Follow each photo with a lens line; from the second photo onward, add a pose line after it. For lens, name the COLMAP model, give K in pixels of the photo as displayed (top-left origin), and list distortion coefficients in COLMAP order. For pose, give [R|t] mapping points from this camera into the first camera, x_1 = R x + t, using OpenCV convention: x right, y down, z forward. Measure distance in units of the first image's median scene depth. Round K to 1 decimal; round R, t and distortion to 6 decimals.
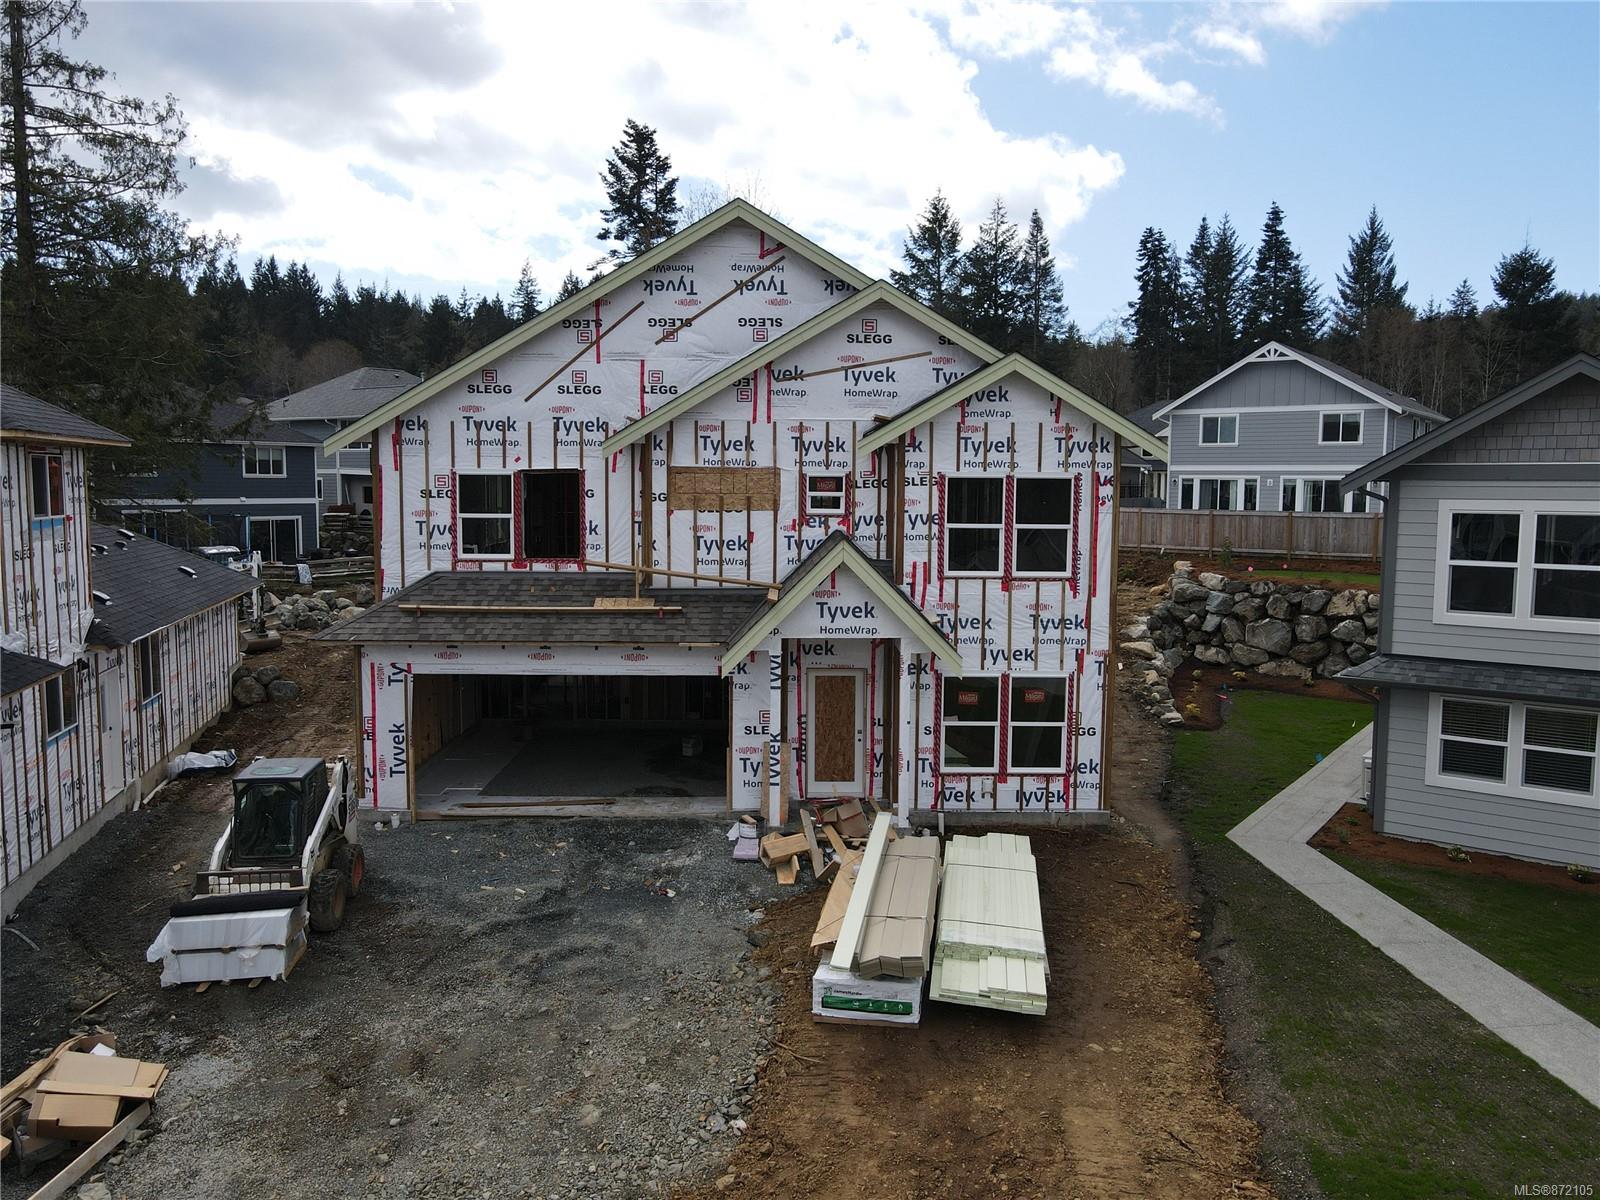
lens RADIAL K [[1182.6, 0, 795.5], [0, 1182.6, 586.6], [0, 0, 1]] dist [-0.008017, 0.042174]
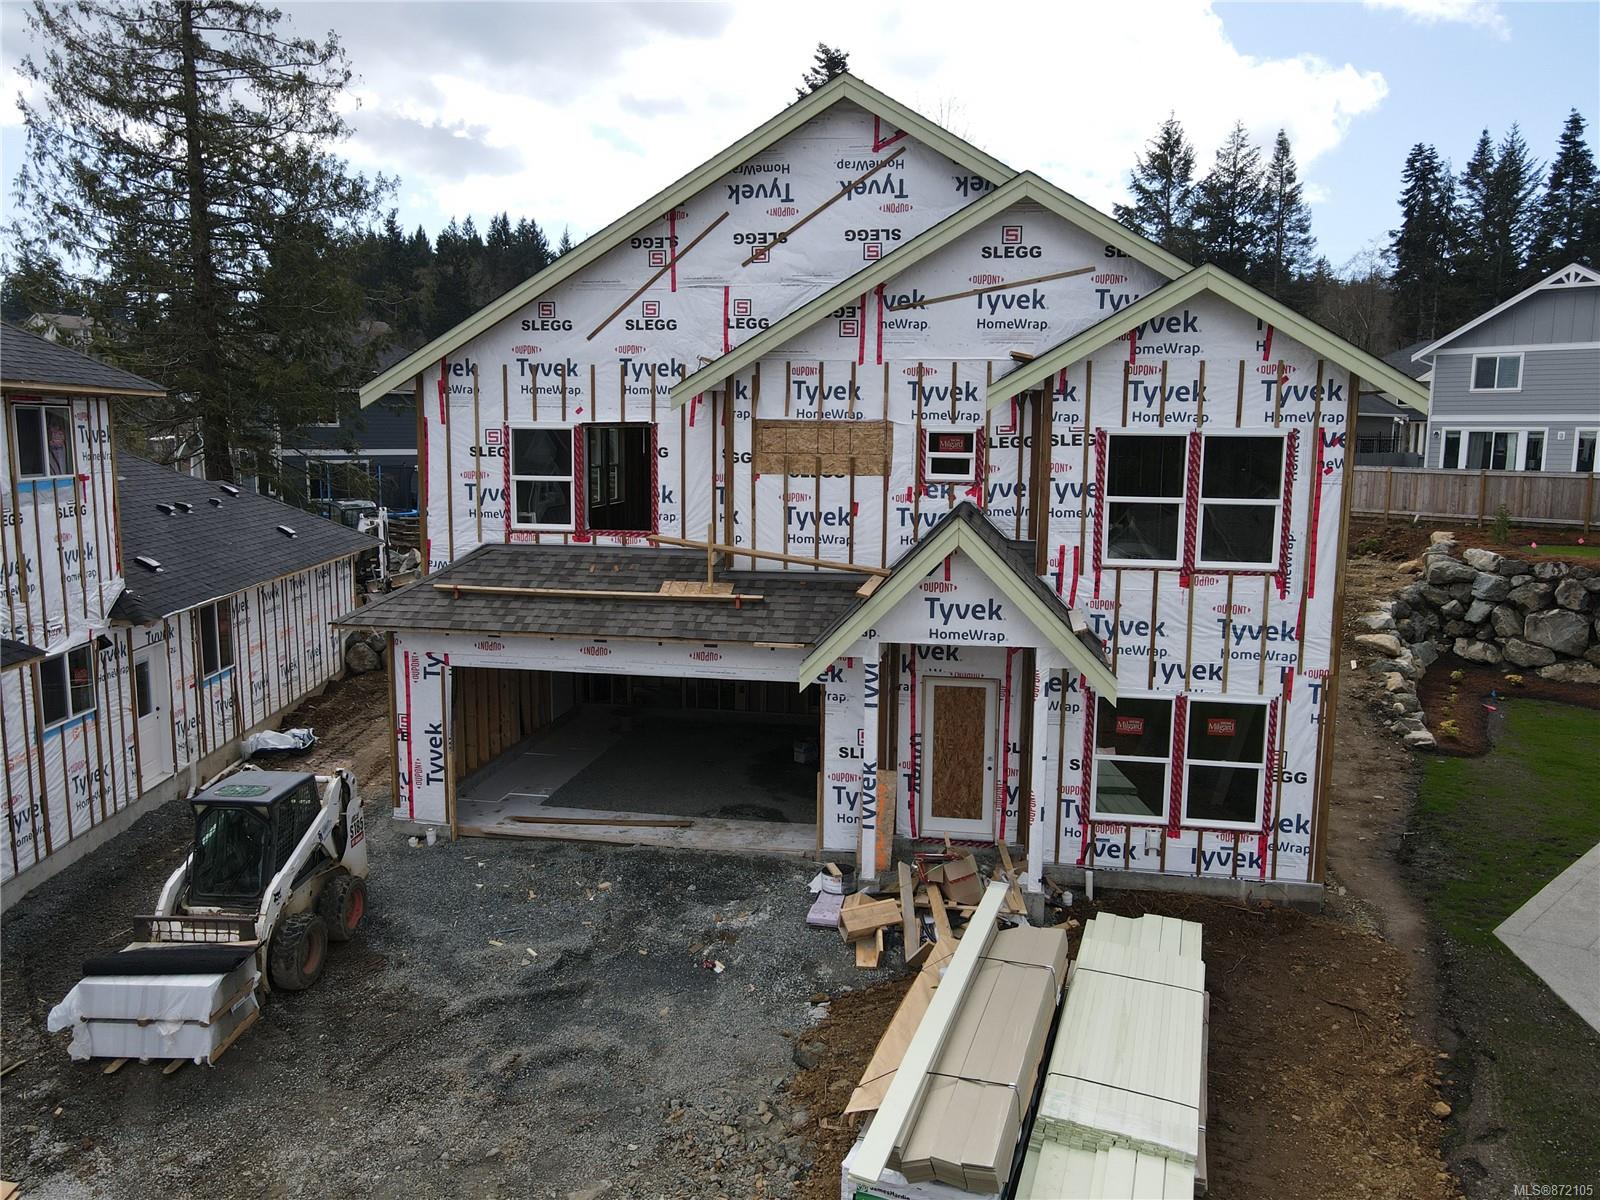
lens RADIAL K [[1182.6, 0, 795.5], [0, 1182.6, 586.6], [0, 0, 1]] dist [-0.008017, 0.042174]
pose [[0.983358, 0.026229, -0.179773, 0.067977], [-0.018539, 0.998845, 0.044325, -0.024600], [0.180728, -0.040255, 0.982709, 0.213951]]
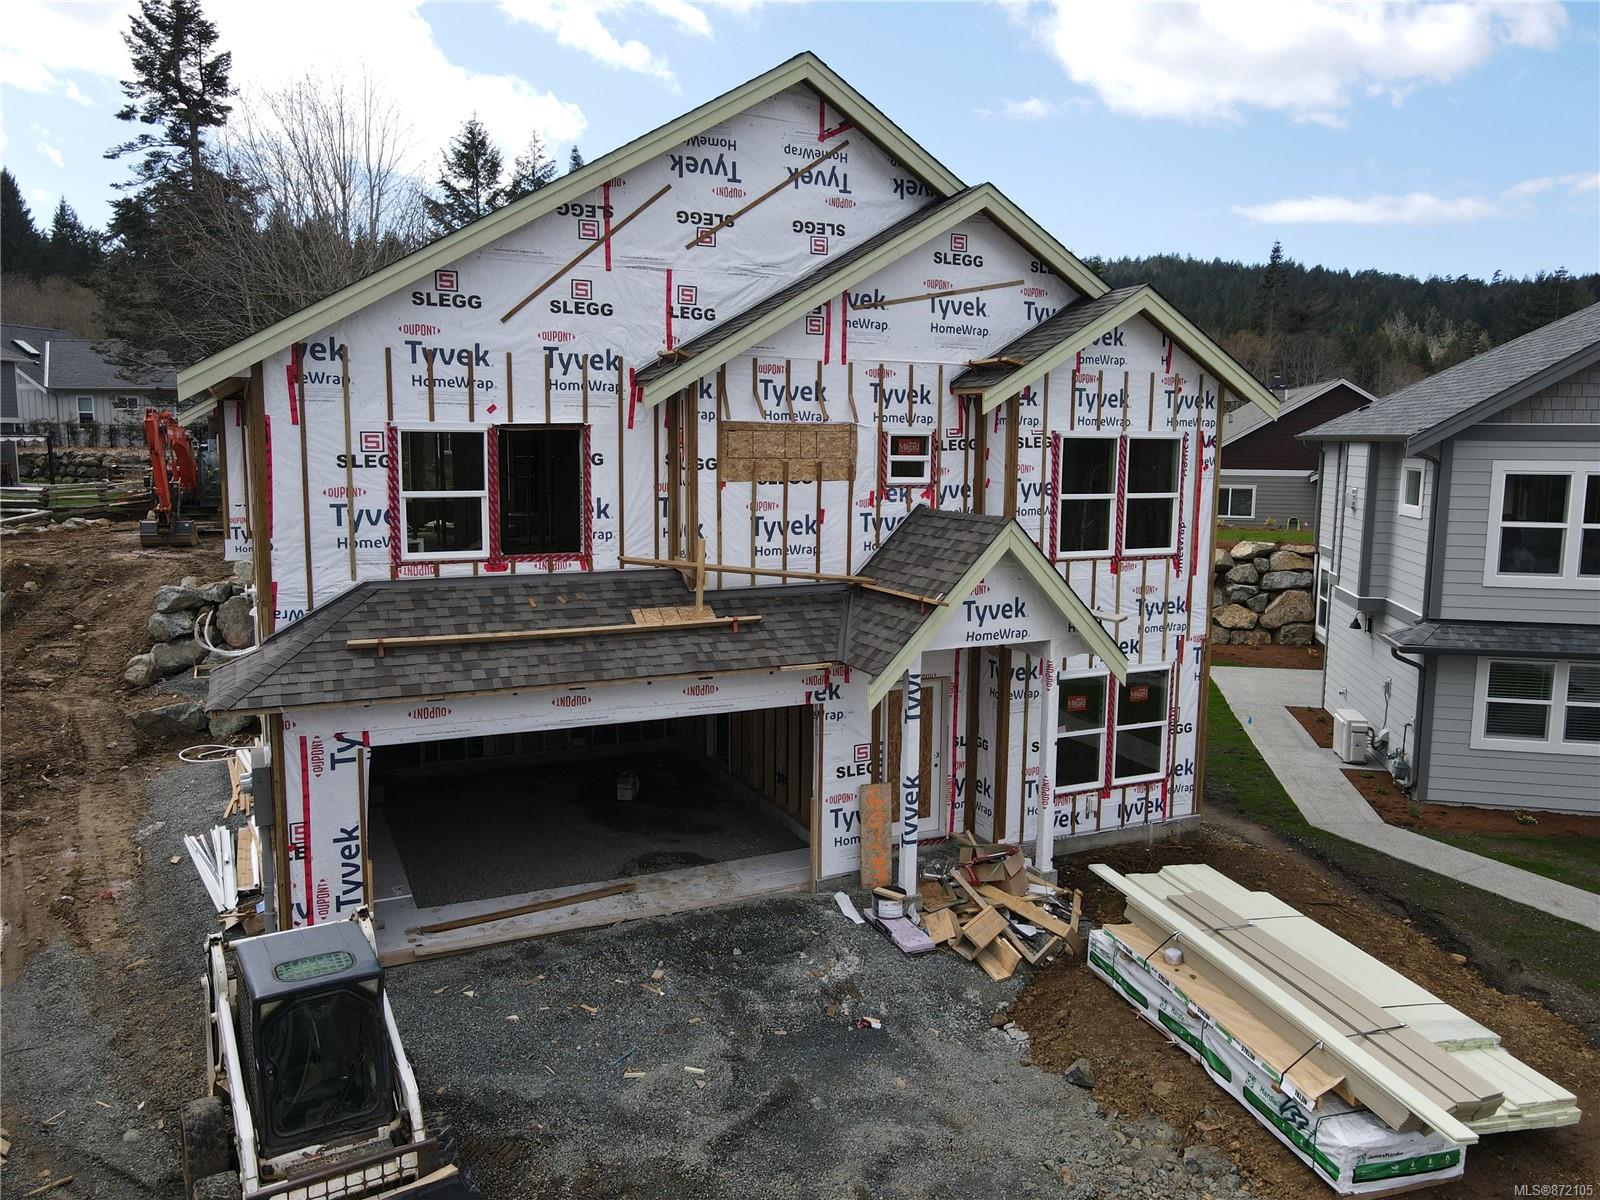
lens RADIAL K [[1182.6, 0, 795.5], [0, 1182.6, 586.6], [0, 0, 1]] dist [-0.008017, 0.042174]
pose [[0.907118, -0.051803, 0.417677, -0.373475], [0.033910, 0.998166, 0.050152, -0.035858], [-0.419509, -0.031330, 0.907211, 0.326539]]
